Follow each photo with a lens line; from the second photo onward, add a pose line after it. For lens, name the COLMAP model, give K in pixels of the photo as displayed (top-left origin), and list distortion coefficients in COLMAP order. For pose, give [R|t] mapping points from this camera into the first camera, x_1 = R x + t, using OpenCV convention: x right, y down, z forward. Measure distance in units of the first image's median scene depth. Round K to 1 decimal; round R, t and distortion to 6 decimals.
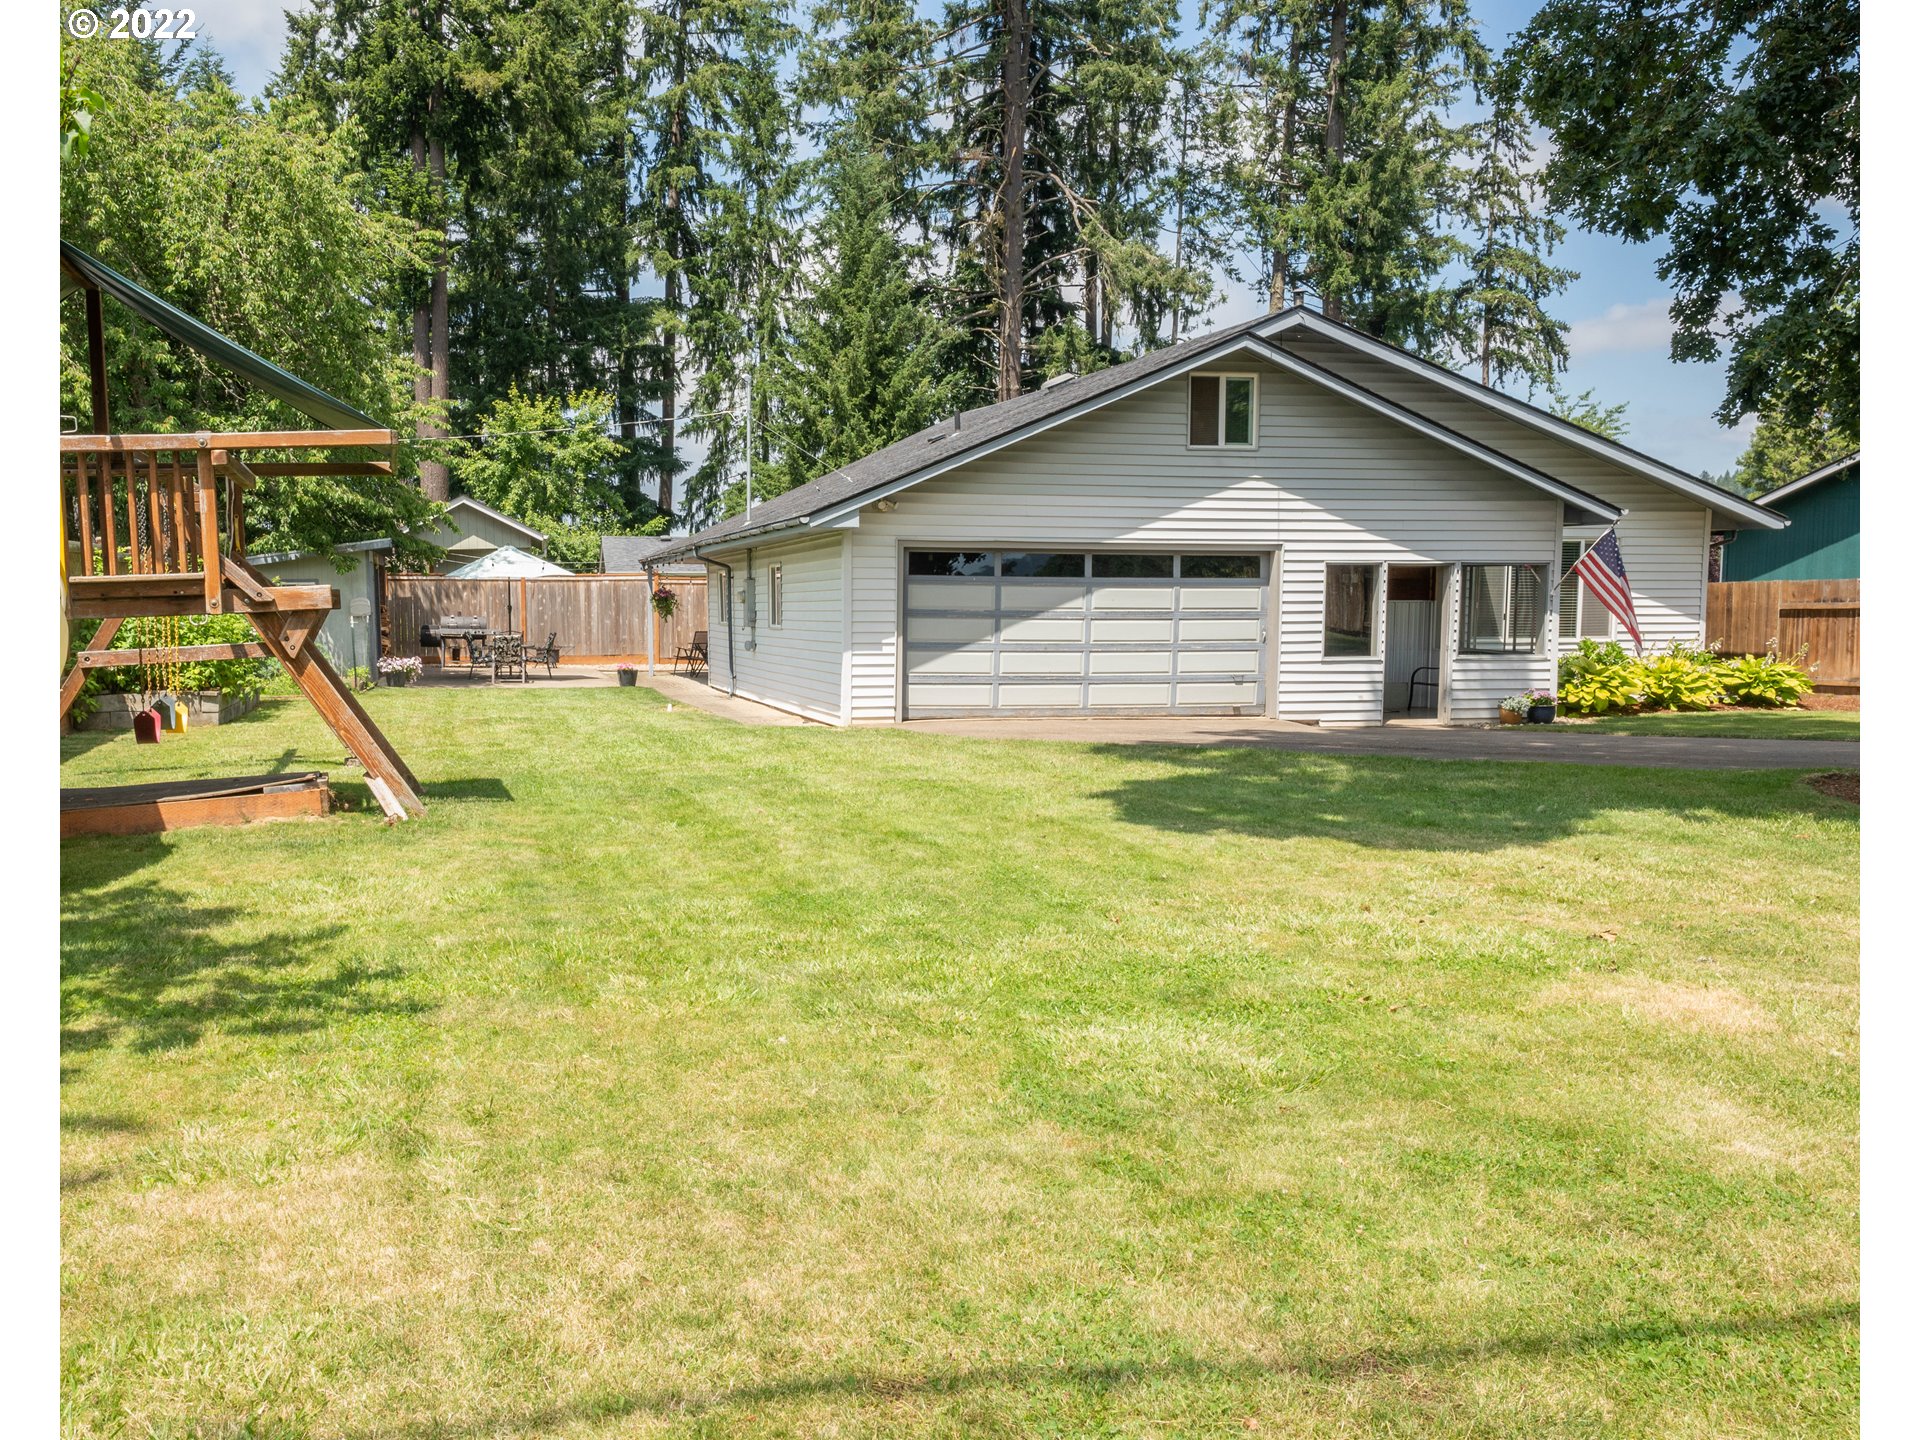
lens RADIAL K [[1510.6, 0, 996.0], [0, 1510.6, 732.7], [0, 0, 1]] dist [0.000601, -0.002123]
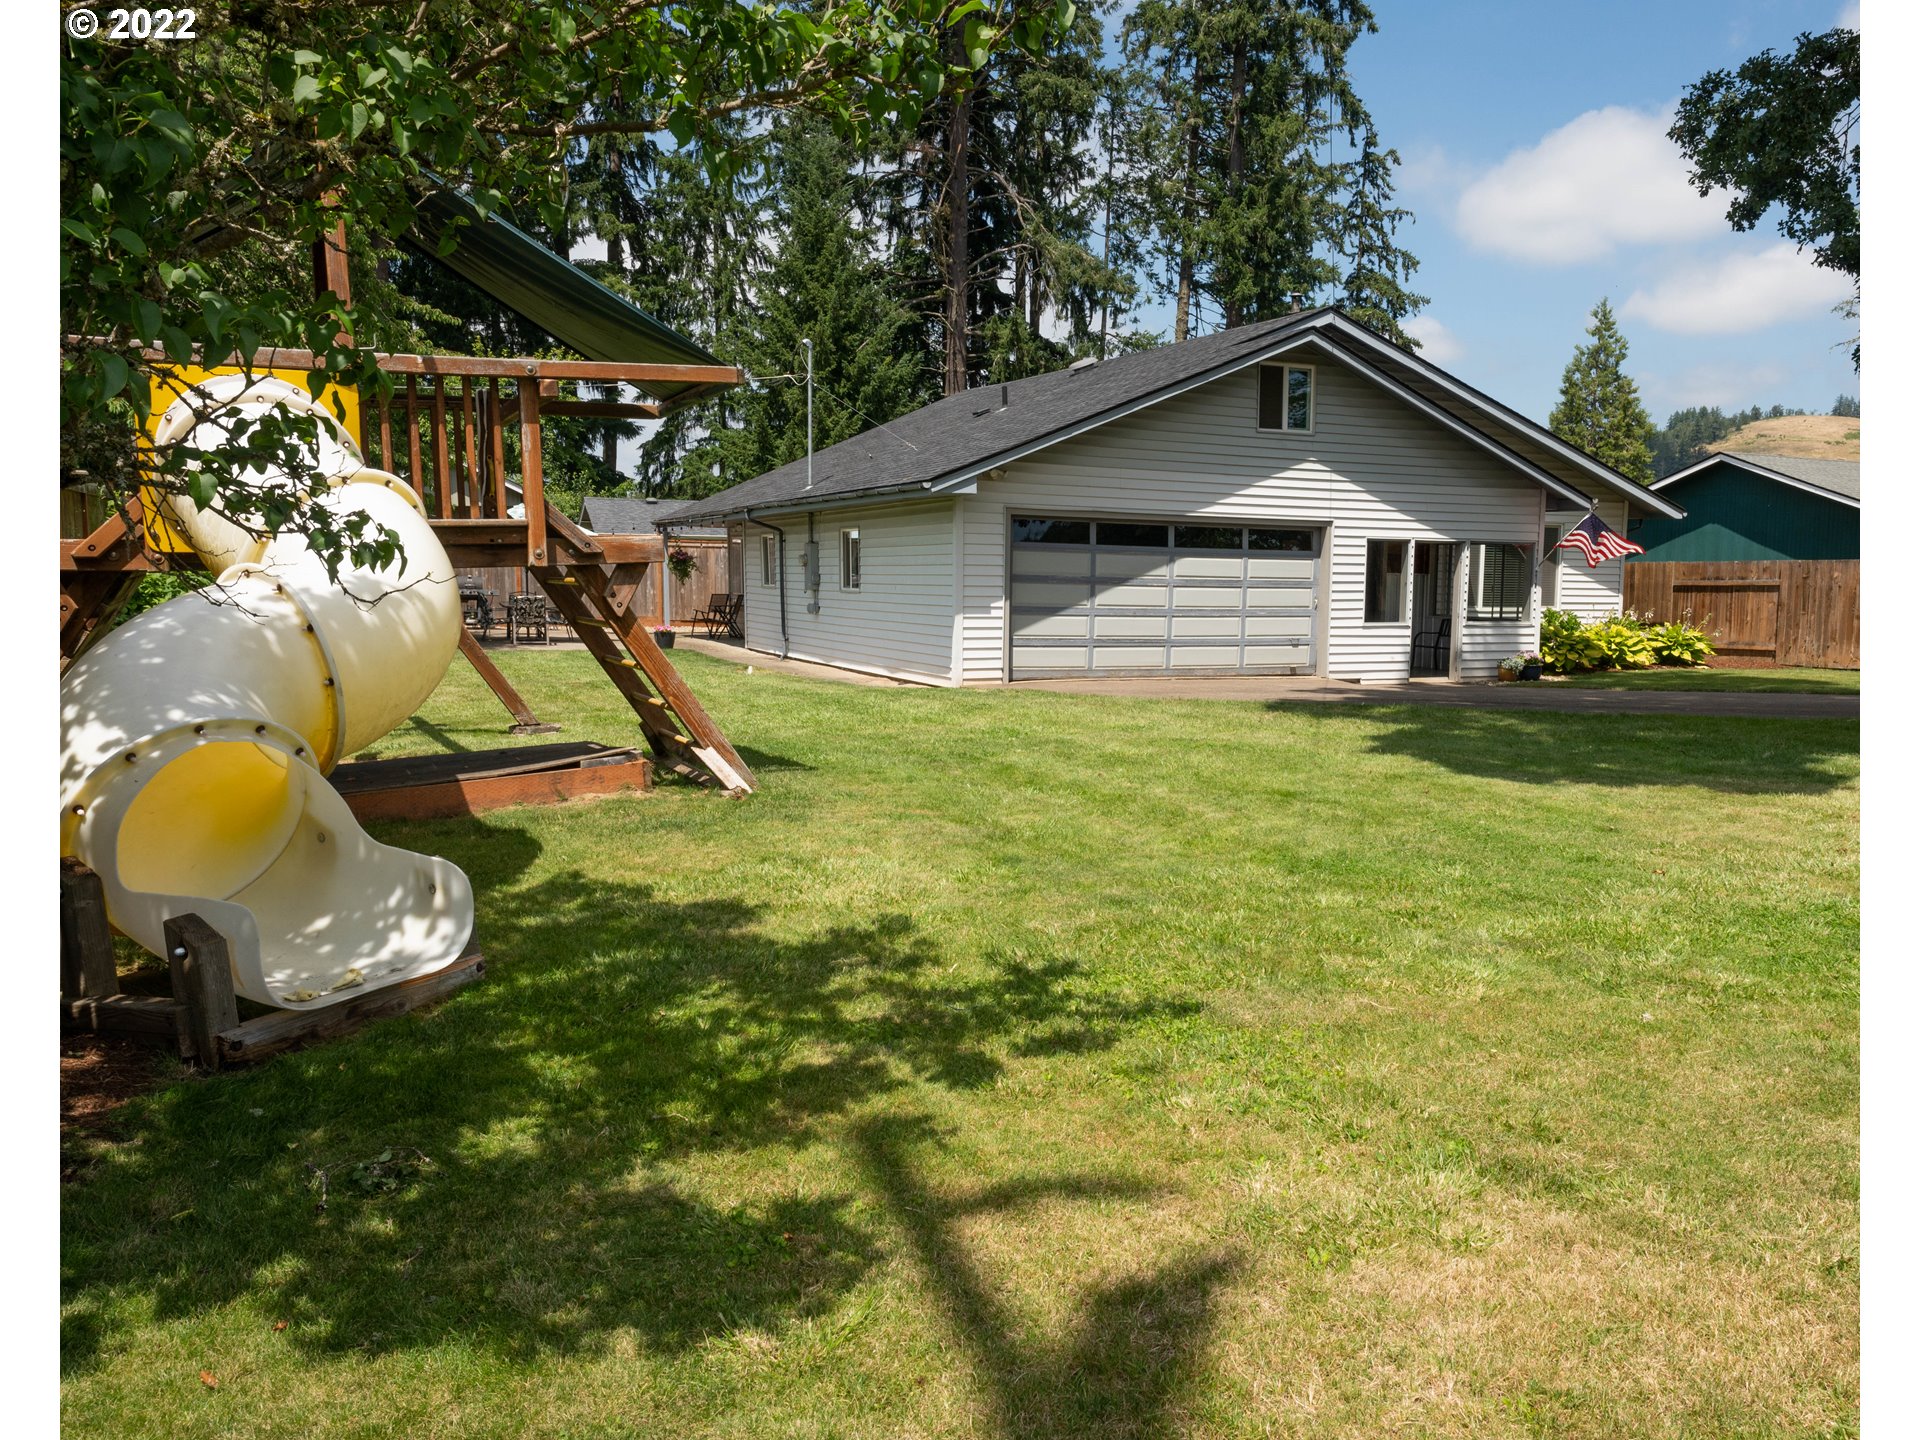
lens RADIAL K [[1343.3, 0, 1180.6], [0, 1343.3, 715.1], [0, 0, 1]] dist [-0.001192, -0.000783]
pose [[0.965564, -0.012645, 0.259859, -0.131367], [0.007834, 0.999778, 0.019543, -0.001426], [-0.260048, -0.016835, 0.965449, 0.052506]]
